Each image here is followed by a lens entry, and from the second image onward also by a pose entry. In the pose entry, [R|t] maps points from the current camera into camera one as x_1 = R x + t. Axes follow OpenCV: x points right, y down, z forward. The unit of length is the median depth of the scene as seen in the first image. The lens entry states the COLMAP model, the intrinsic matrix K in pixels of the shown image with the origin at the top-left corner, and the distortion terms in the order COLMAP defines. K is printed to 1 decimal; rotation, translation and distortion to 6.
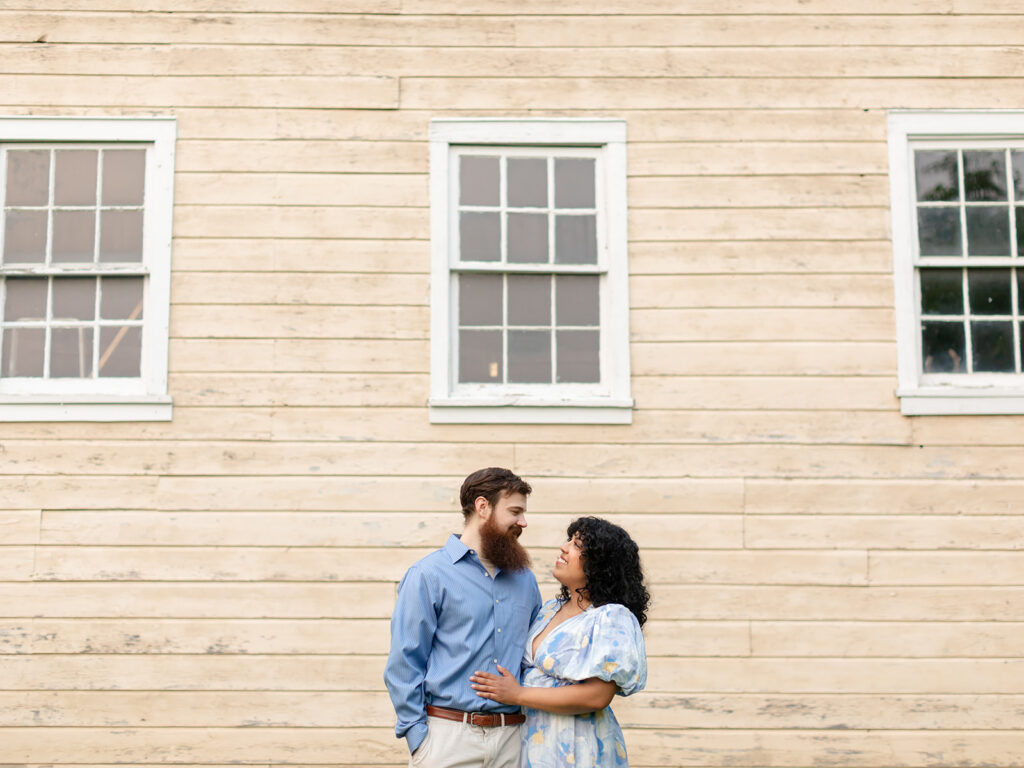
lens RADIAL K [[1610.5, 0, 512.0], [0, 1610.5, 384.0], [0, 0, 1]] dist [0.035501, 0.103819]
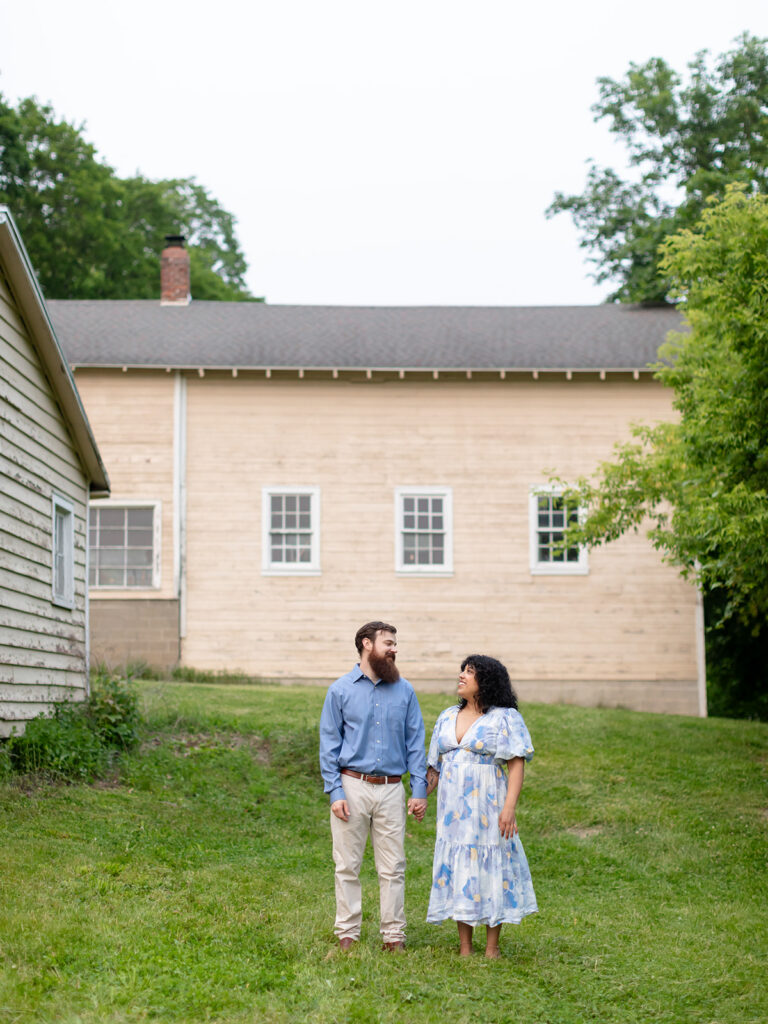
lens RADIAL K [[1539.3, 0, 384.0], [0, 1539.3, 512.0], [0, 0, 1]] dist [0.040625, -0.021004]
pose [[0.999987, 0.003745, 0.003592, -0.081846], [-0.003692, 0.999887, -0.014572, -0.061863], [-0.003646, 0.014558, 0.999887, -2.173064]]
